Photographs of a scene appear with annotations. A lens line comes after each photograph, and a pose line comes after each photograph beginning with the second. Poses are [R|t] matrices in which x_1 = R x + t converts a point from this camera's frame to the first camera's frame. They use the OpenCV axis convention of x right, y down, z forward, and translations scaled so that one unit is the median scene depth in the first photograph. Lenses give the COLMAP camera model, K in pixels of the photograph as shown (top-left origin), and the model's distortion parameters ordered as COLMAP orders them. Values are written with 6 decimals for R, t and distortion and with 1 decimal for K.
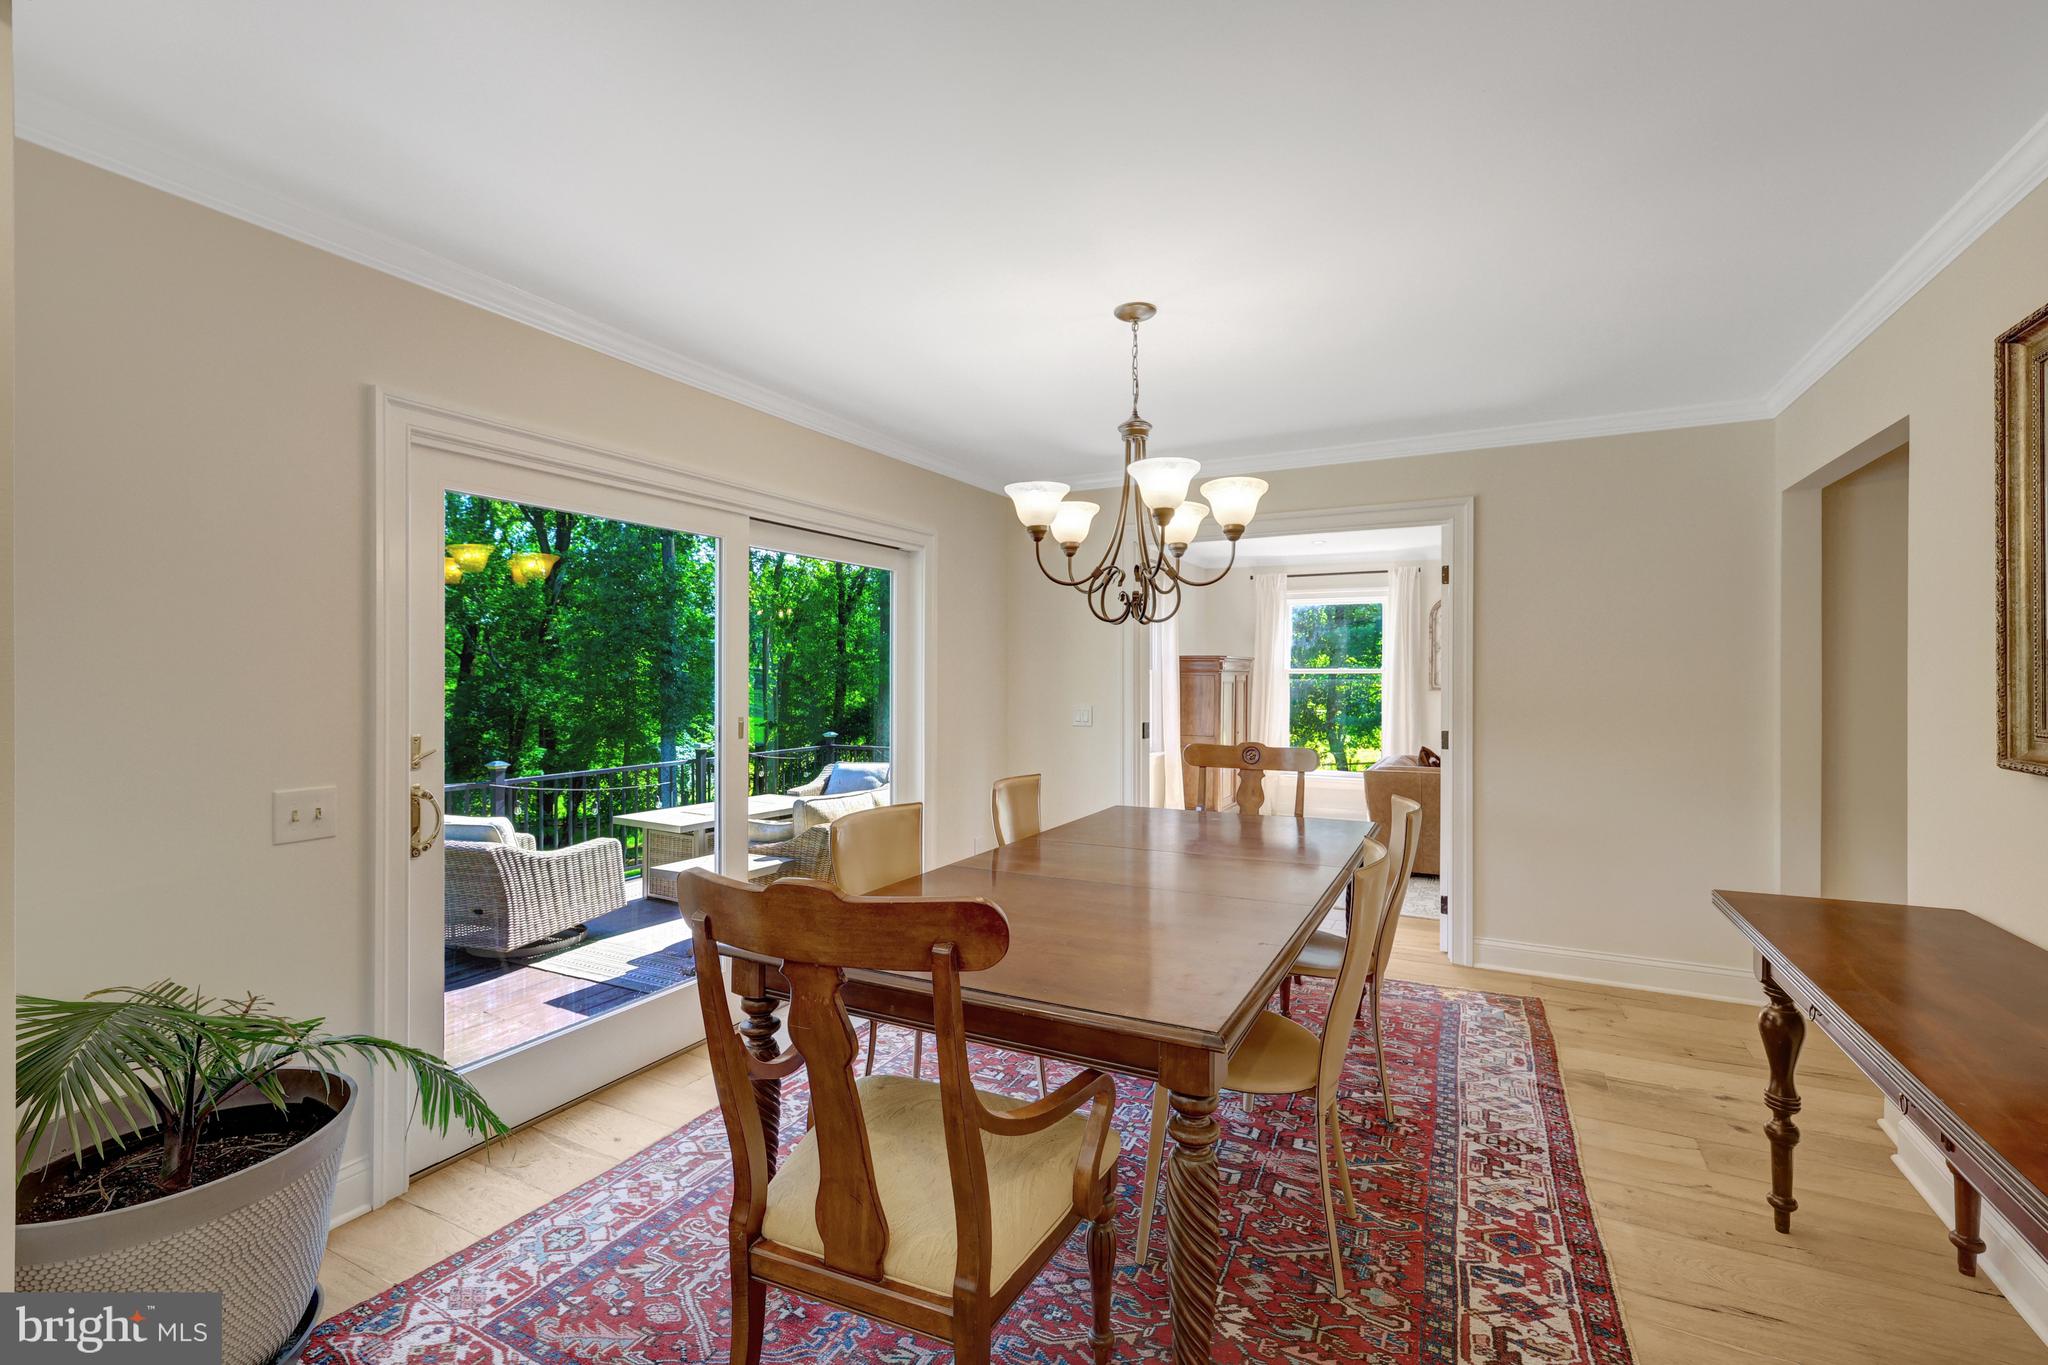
lens RADIAL K [[900.7, 0, 1024.0], [0, 900.7, 682.5], [0, 0, 1]] dist [-0.000419, -0.000248]
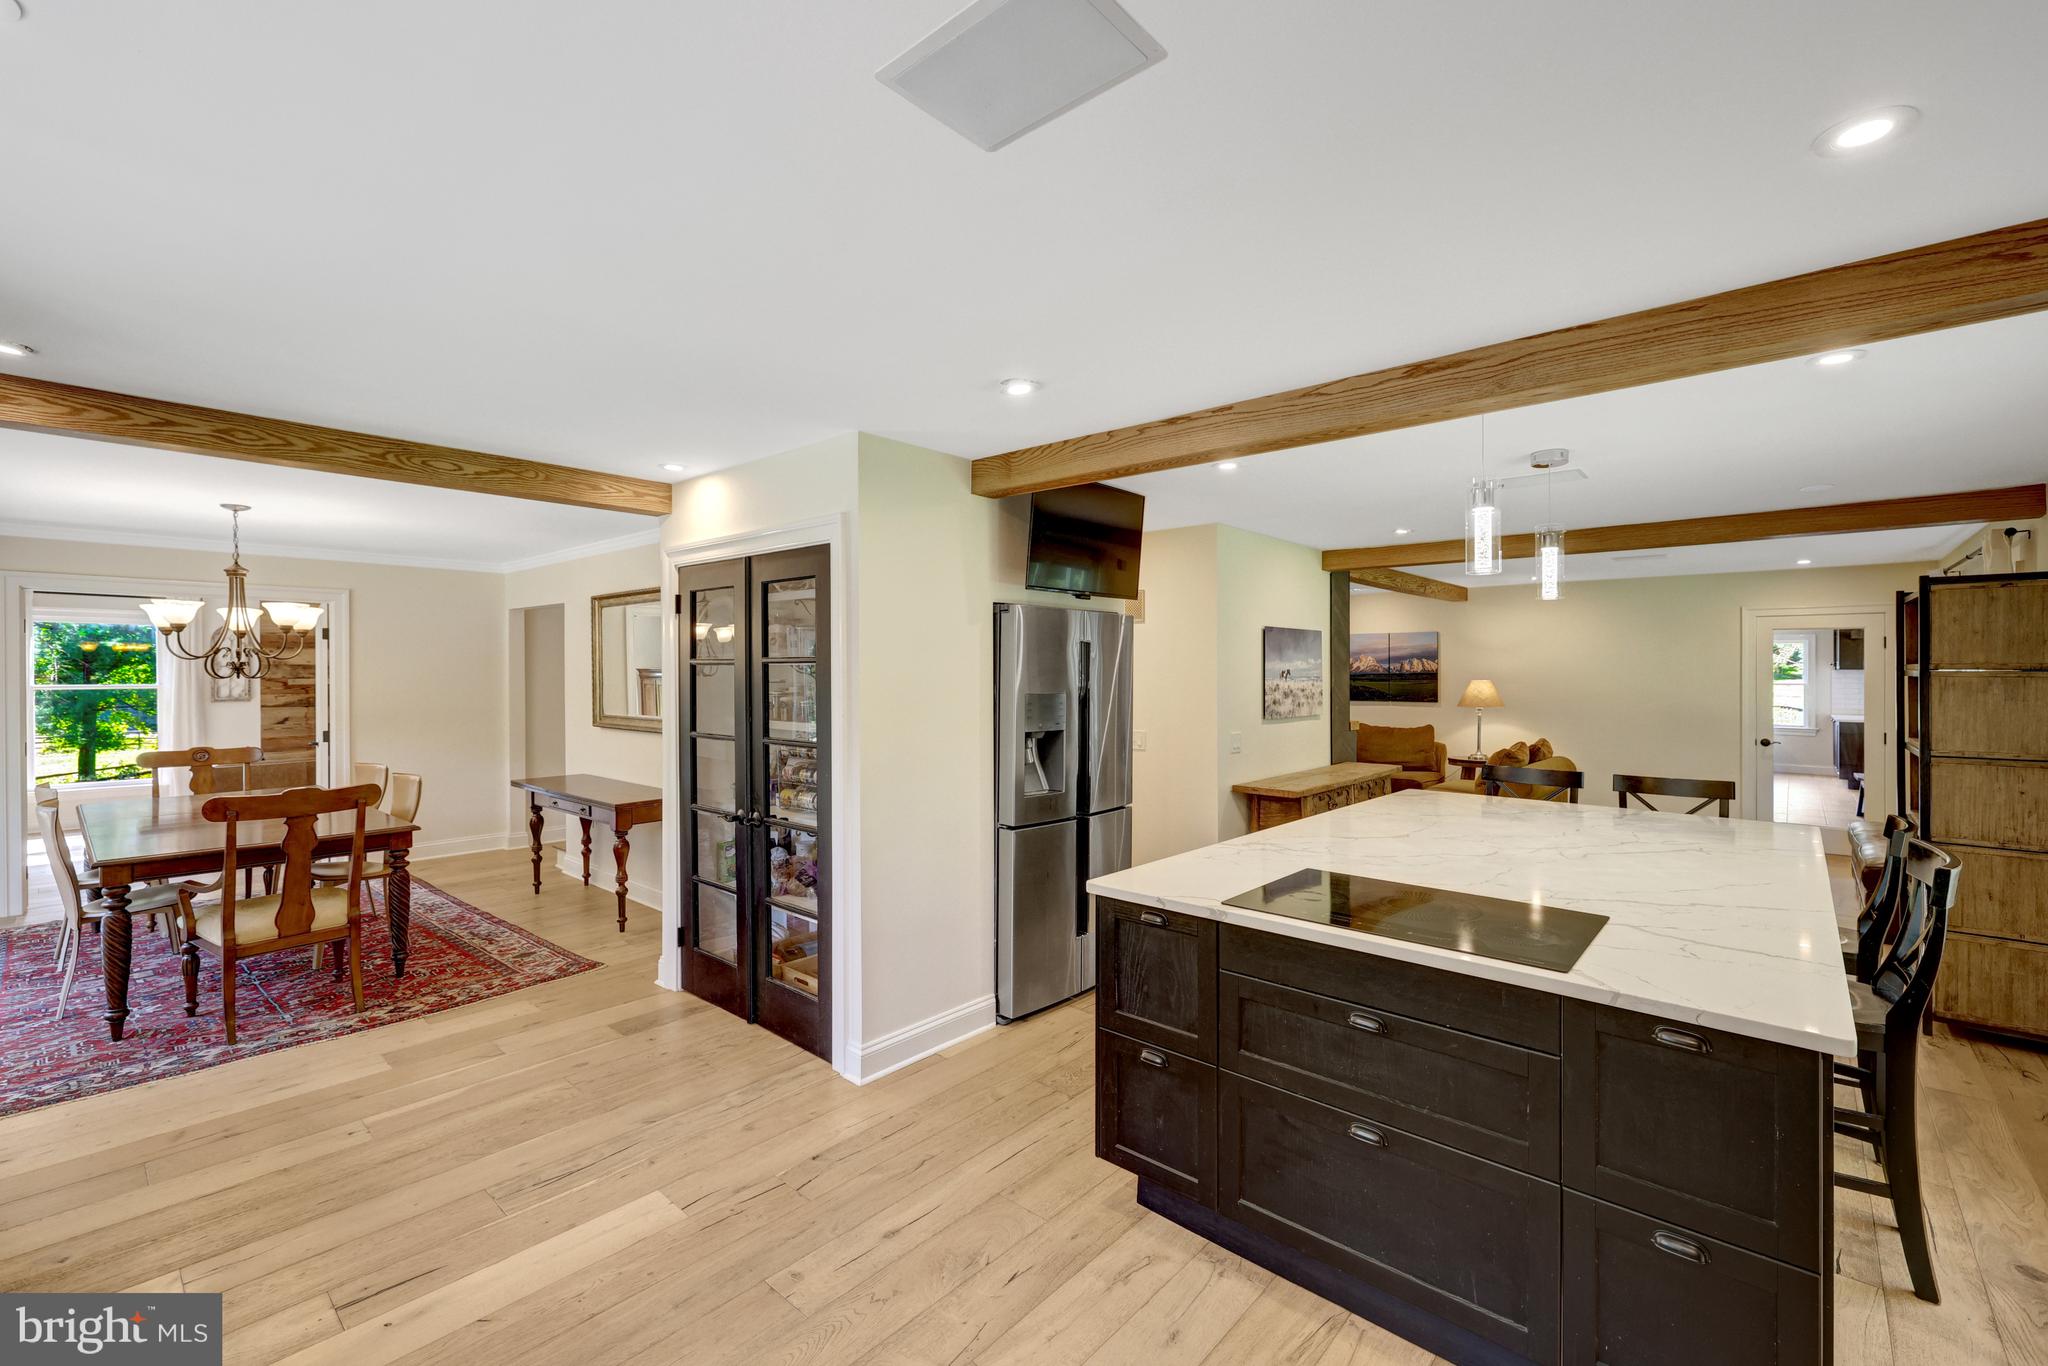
lens RADIAL K [[871.6, 0, 1020.9], [0, 871.6, 673.5], [0, 0, 1]] dist [0.001374, 0.000144]
pose [[0.252044, -0.004417, 0.967706, -1.447708], [0.007830, 0.999966, 0.002525, -0.084243], [-0.967684, 0.006940, 0.252070, -1.189560]]
